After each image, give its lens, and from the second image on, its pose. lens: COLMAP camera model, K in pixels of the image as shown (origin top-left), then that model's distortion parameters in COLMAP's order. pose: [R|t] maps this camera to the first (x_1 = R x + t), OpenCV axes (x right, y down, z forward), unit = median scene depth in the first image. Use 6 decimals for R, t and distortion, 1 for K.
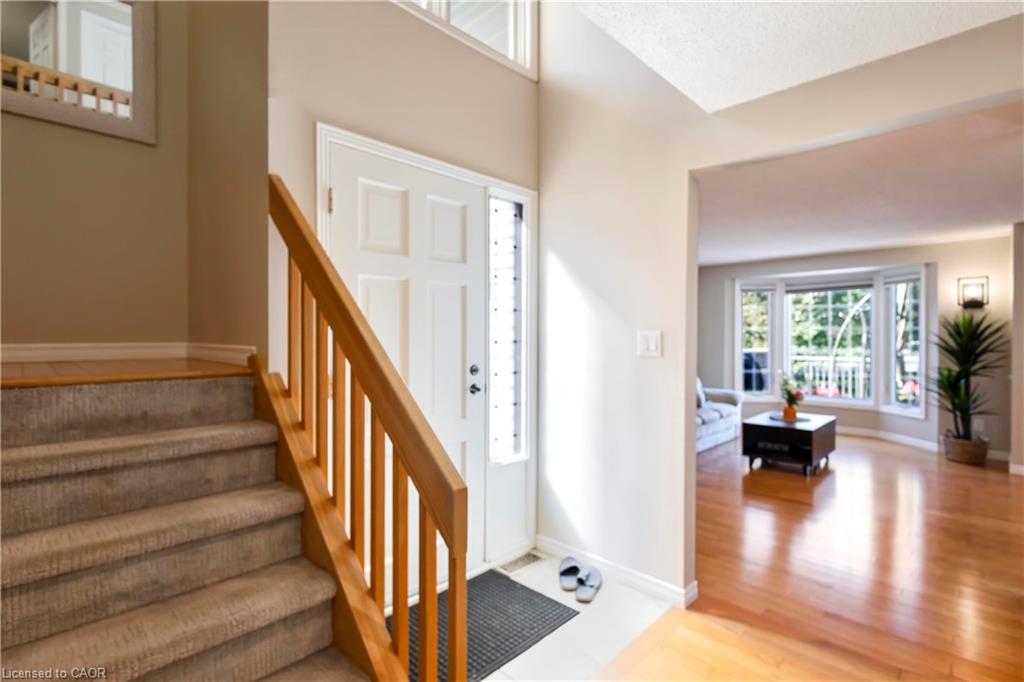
lens RADIAL K [[476.8, 0, 512.0], [0, 476.8, 341.0], [0, 0, 1]] dist [0.001530, 0.000153]
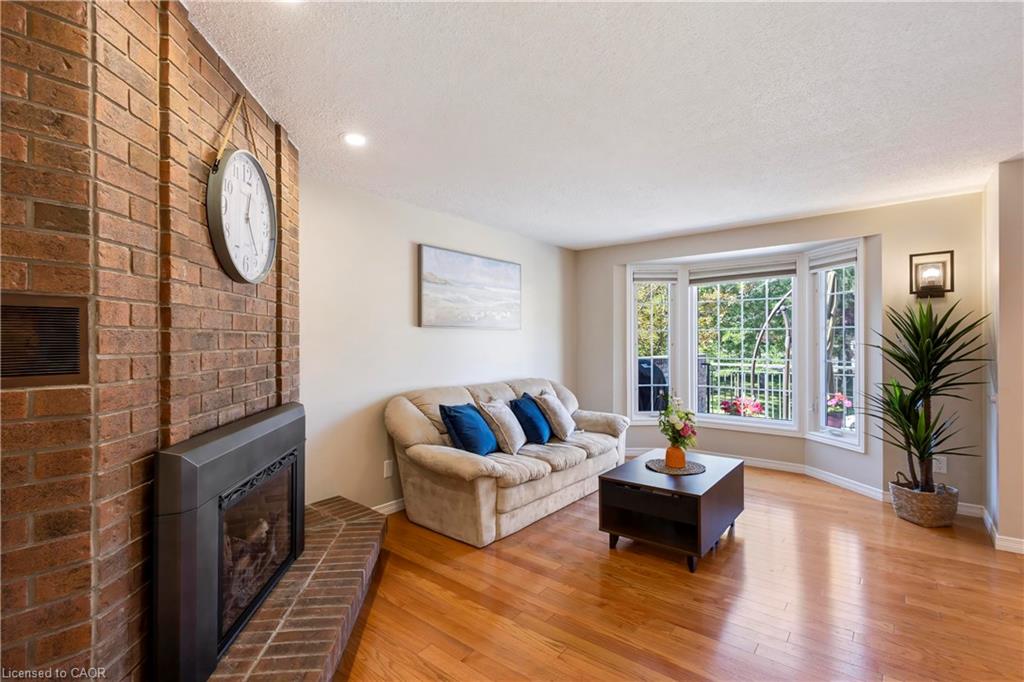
lens RADIAL K [[472.6, 0, 512.0], [0, 472.6, 341.0], [0, 0, 1]] dist [0.016528, 0.000167]
pose [[0.994289, 0.000384, 0.106720, 0.283429], [0.000907, 0.999927, -0.012051, 0.002262], [-0.106717, 0.012079, 0.994216, 0.371291]]
